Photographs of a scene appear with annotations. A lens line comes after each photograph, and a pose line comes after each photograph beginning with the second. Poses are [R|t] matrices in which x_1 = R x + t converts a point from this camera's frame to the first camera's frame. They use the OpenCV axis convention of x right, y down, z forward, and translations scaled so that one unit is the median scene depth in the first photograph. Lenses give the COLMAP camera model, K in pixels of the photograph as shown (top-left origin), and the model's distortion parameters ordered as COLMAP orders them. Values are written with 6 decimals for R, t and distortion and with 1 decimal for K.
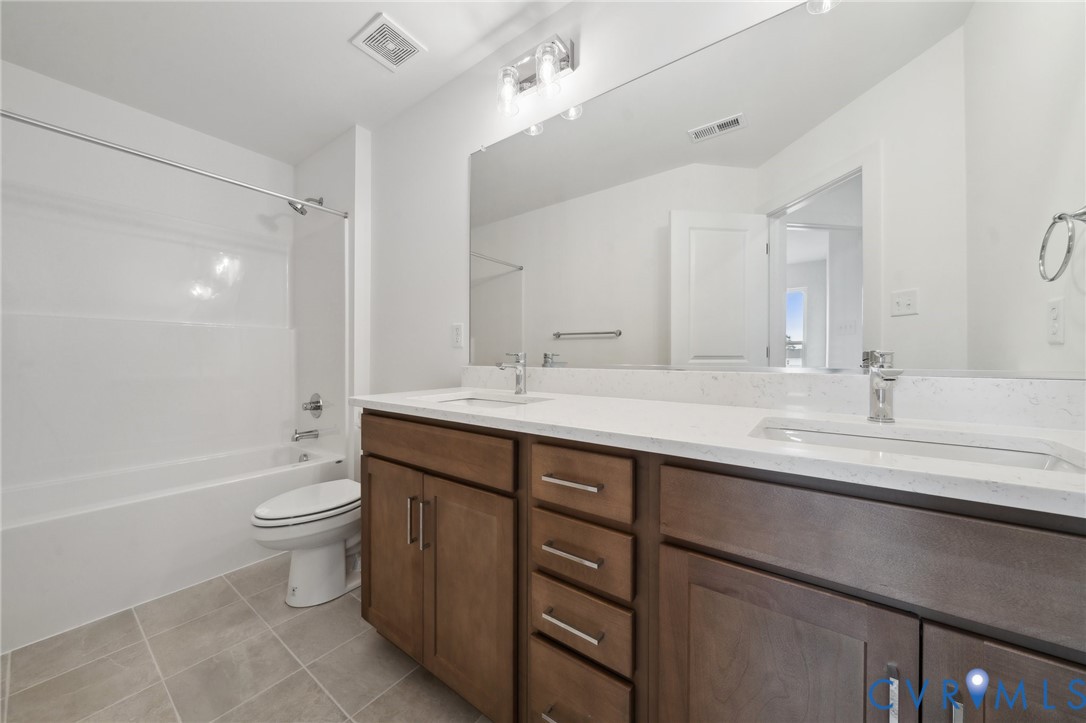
lens RADIAL K [[371.0, 0, 543.0], [0, 371.0, 361.5], [0, 0, 1]] dist [0.038542, -0.000019]
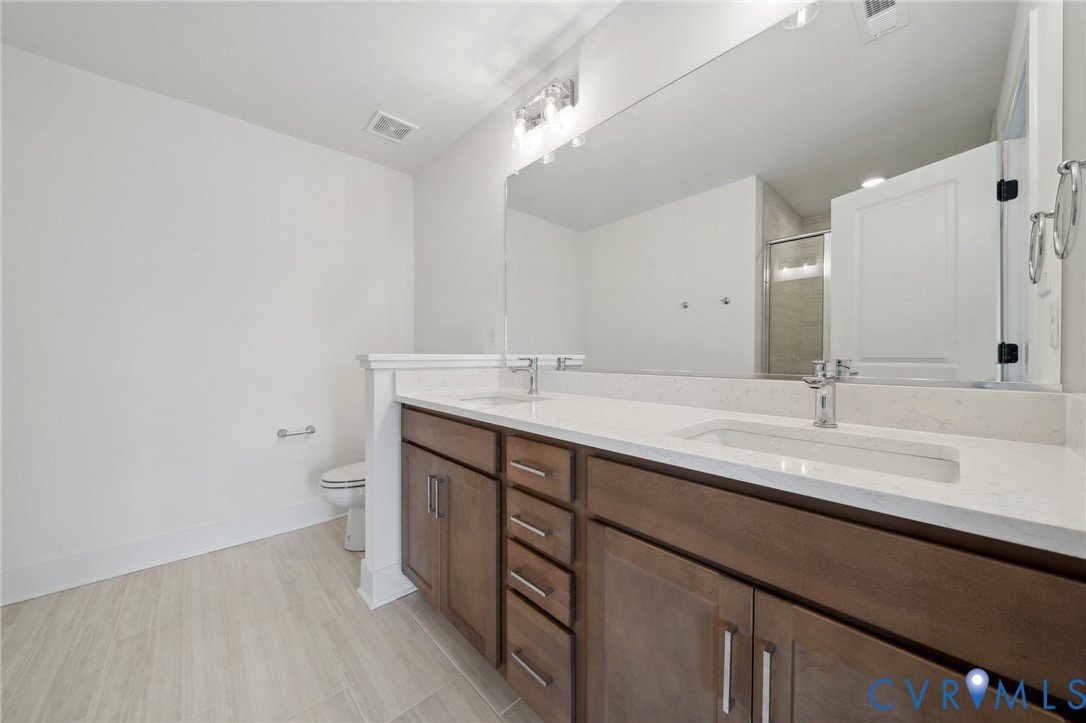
lens RADIAL K [[371.0, 0, 543.0], [0, 371.0, 361.5], [0, 0, 1]] dist [0.038542, -0.000019]
pose [[0.978903, -0.001648, -0.204318, 0.223603], [0.003332, 0.999963, 0.007898, -0.022555], [0.204297, -0.008412, 0.978873, -0.118259]]
